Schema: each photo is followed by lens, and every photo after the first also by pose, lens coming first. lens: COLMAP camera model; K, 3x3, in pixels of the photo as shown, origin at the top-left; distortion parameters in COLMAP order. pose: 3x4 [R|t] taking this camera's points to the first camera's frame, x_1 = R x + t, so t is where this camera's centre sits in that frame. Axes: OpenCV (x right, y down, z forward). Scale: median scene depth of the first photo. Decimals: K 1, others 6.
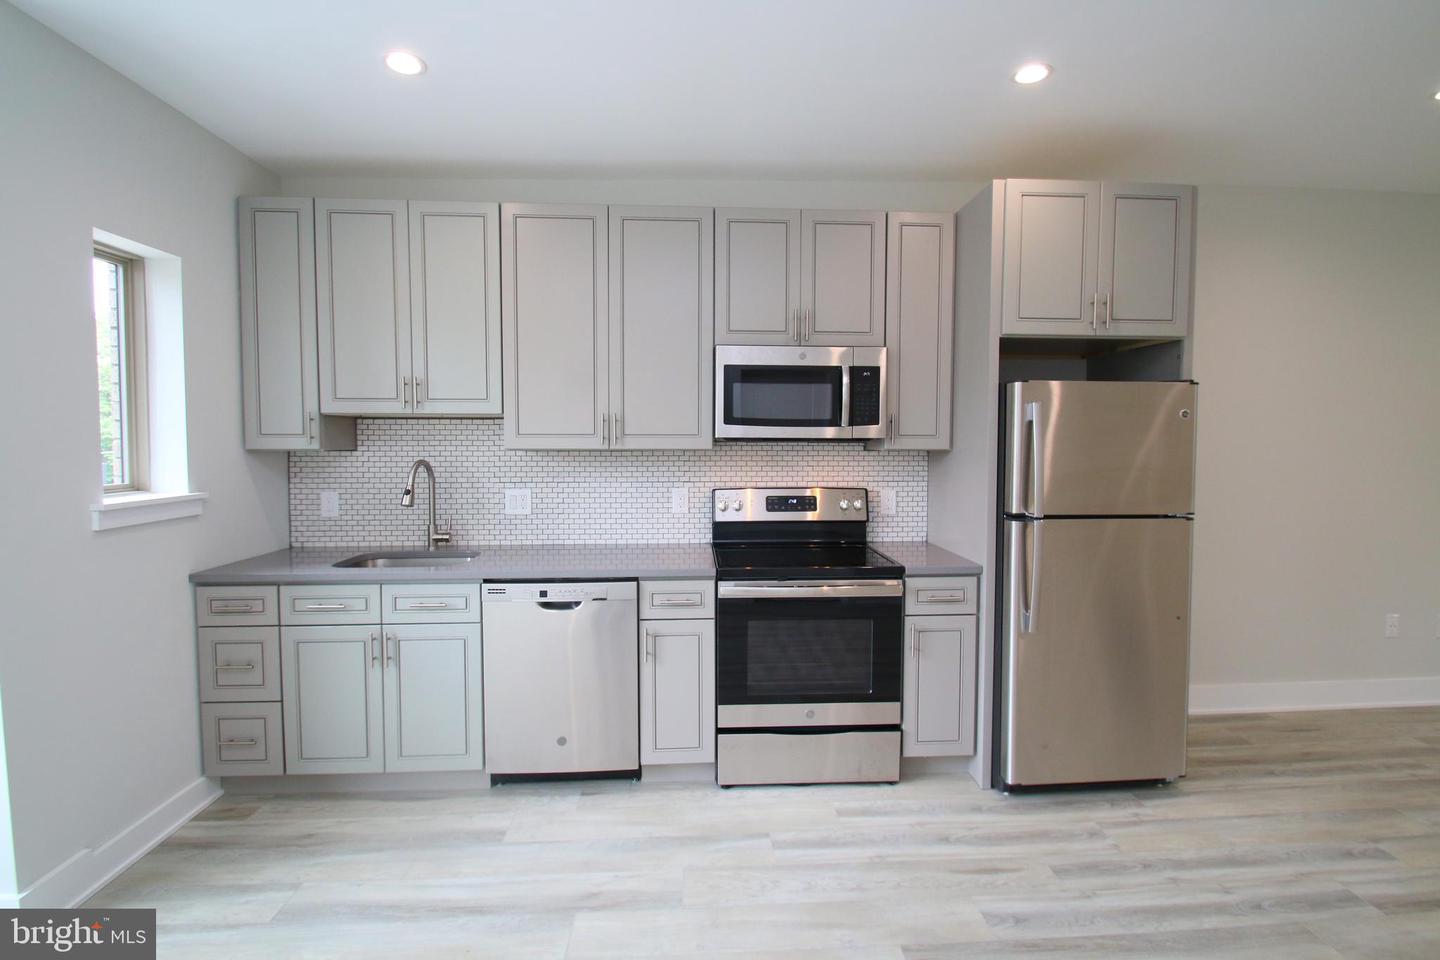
lens RADIAL K [[661.6, 0, 725.2], [0, 661.6, 471.9], [0, 0, 1]] dist [0.024016, -0.023346]
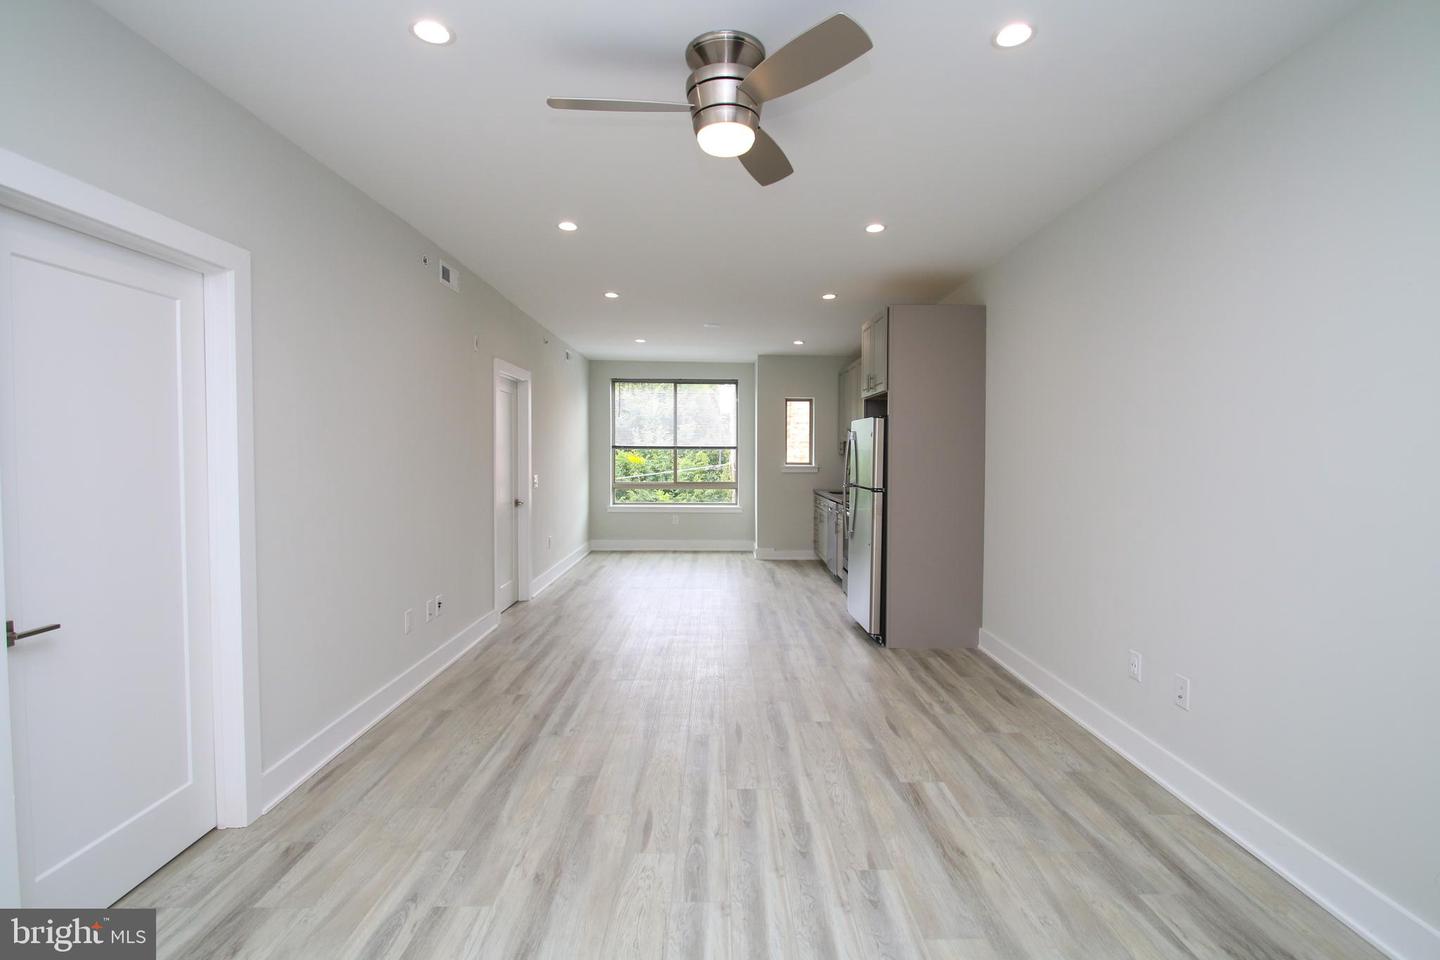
lens RADIAL K [[661.6, 0, 725.2], [0, 661.6, 471.9], [0, 0, 1]] dist [0.024016, -0.023346]
pose [[-0.044415, 0.029728, -0.998571, 2.422260], [-0.053464, 0.998054, 0.032091, -0.021217], [0.997582, 0.054813, -0.042739, 0.637832]]
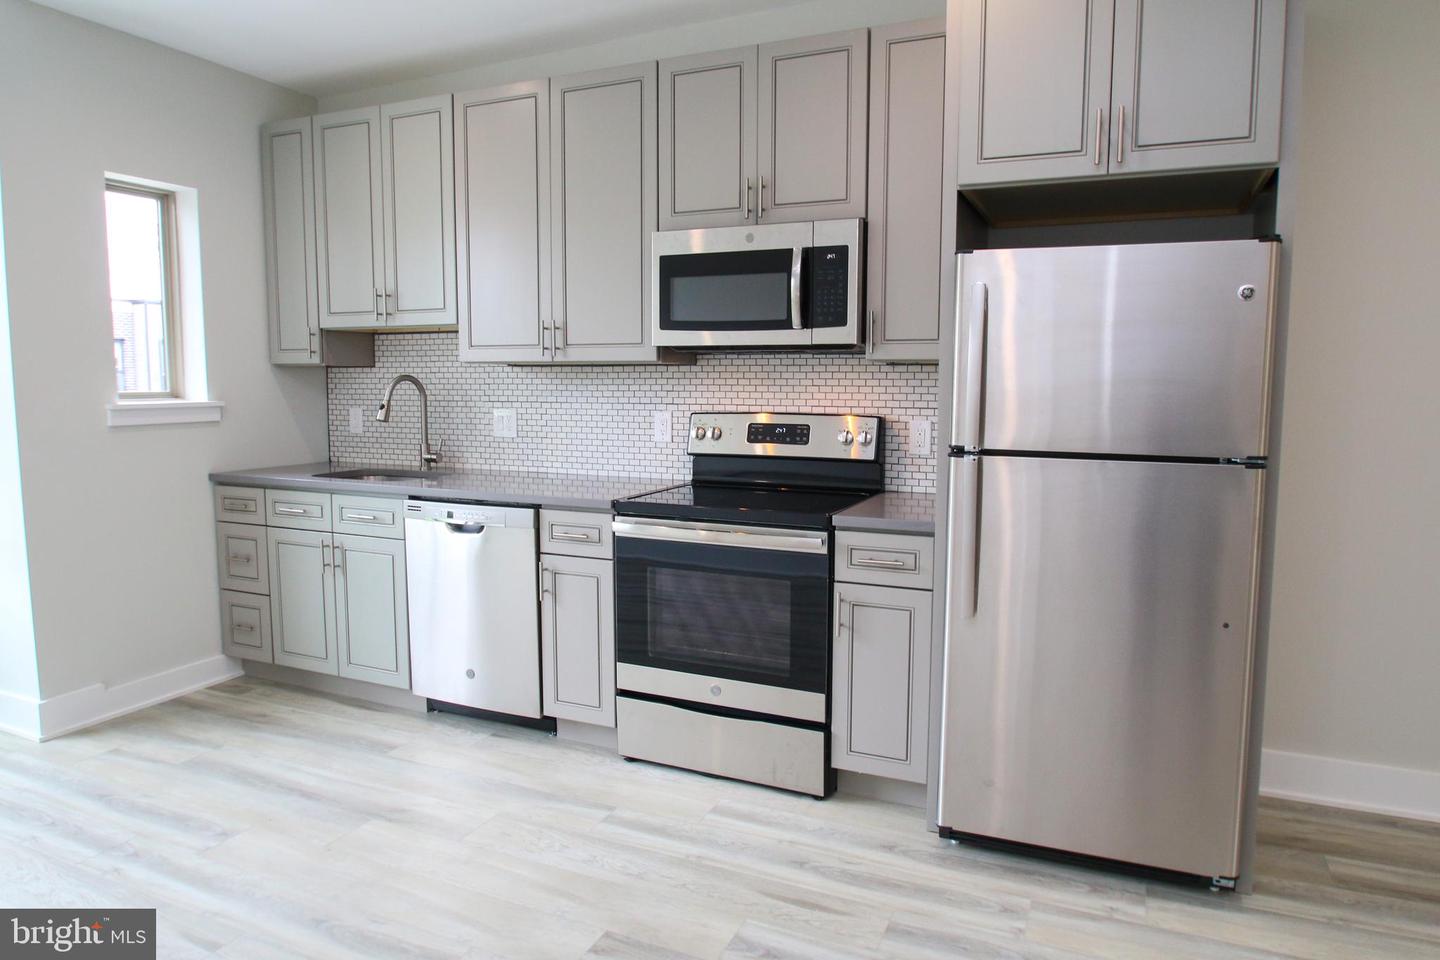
lens RADIAL K [[903.1, 0, 723.9], [0, 903.1, 467.7], [0, 0, 1]] dist [-0.016513, -0.001335]
pose [[0.887466, 0.046745, -0.458496, 0.614761], [-0.024530, 0.998224, 0.054290, 0.037474], [0.460219, -0.036934, 0.887037, 0.048984]]
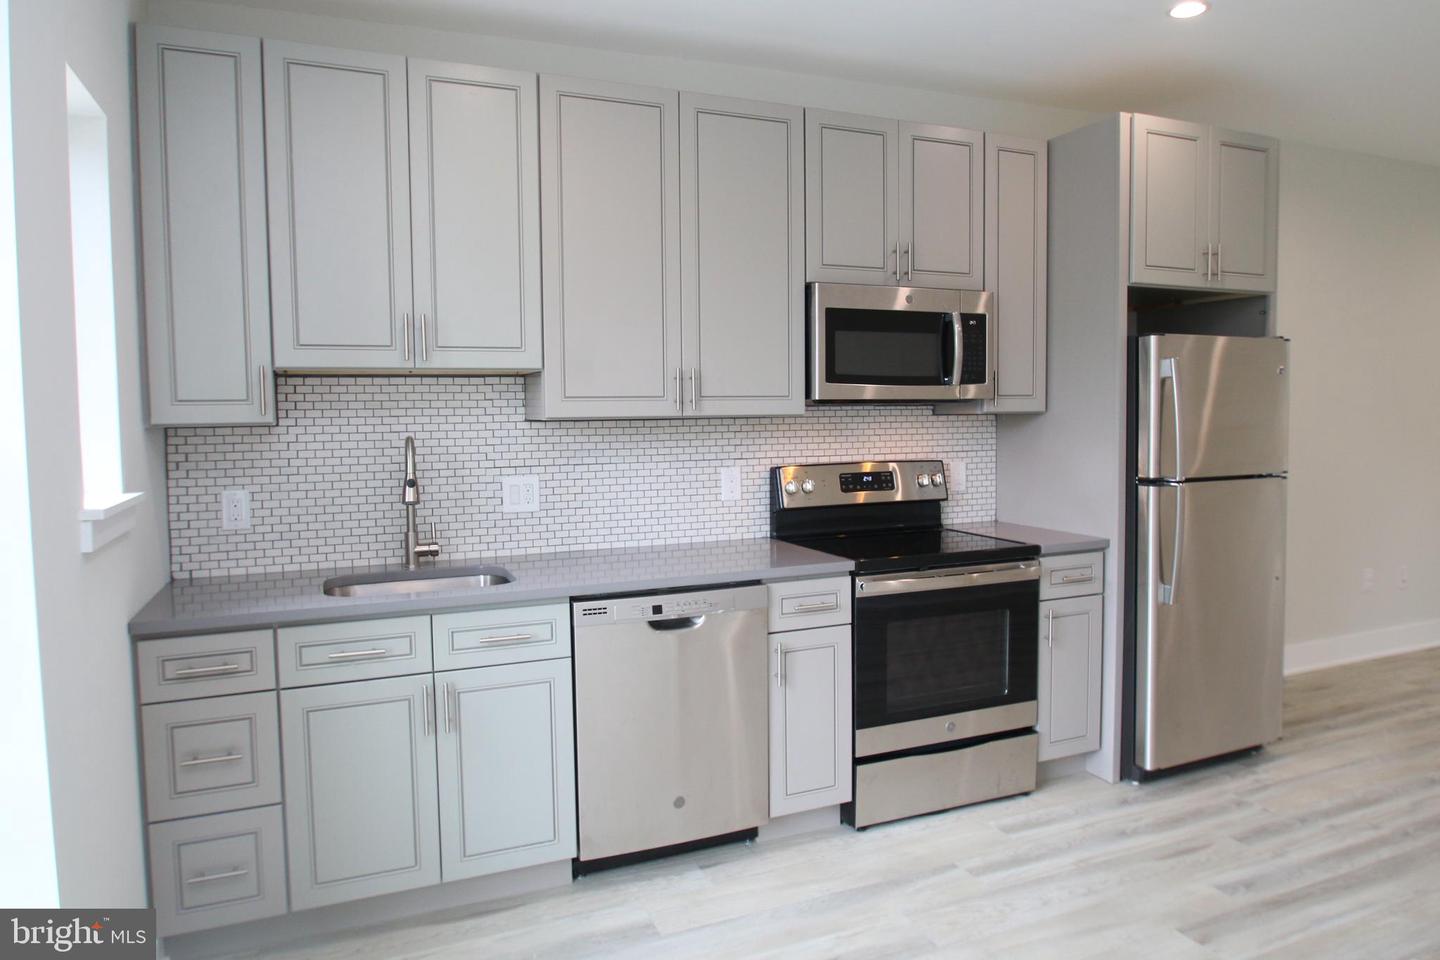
lens RADIAL K [[936.6, 0, 721.6], [0, 936.6, 472.6], [0, 0, 1]] dist [-0.019884, -0.001908]
pose [[0.940397, -0.034921, 0.338282, -0.528416], [0.030328, 0.999362, 0.018857, 0.011708], [-0.338724, -0.007474, 0.940856, -0.013298]]
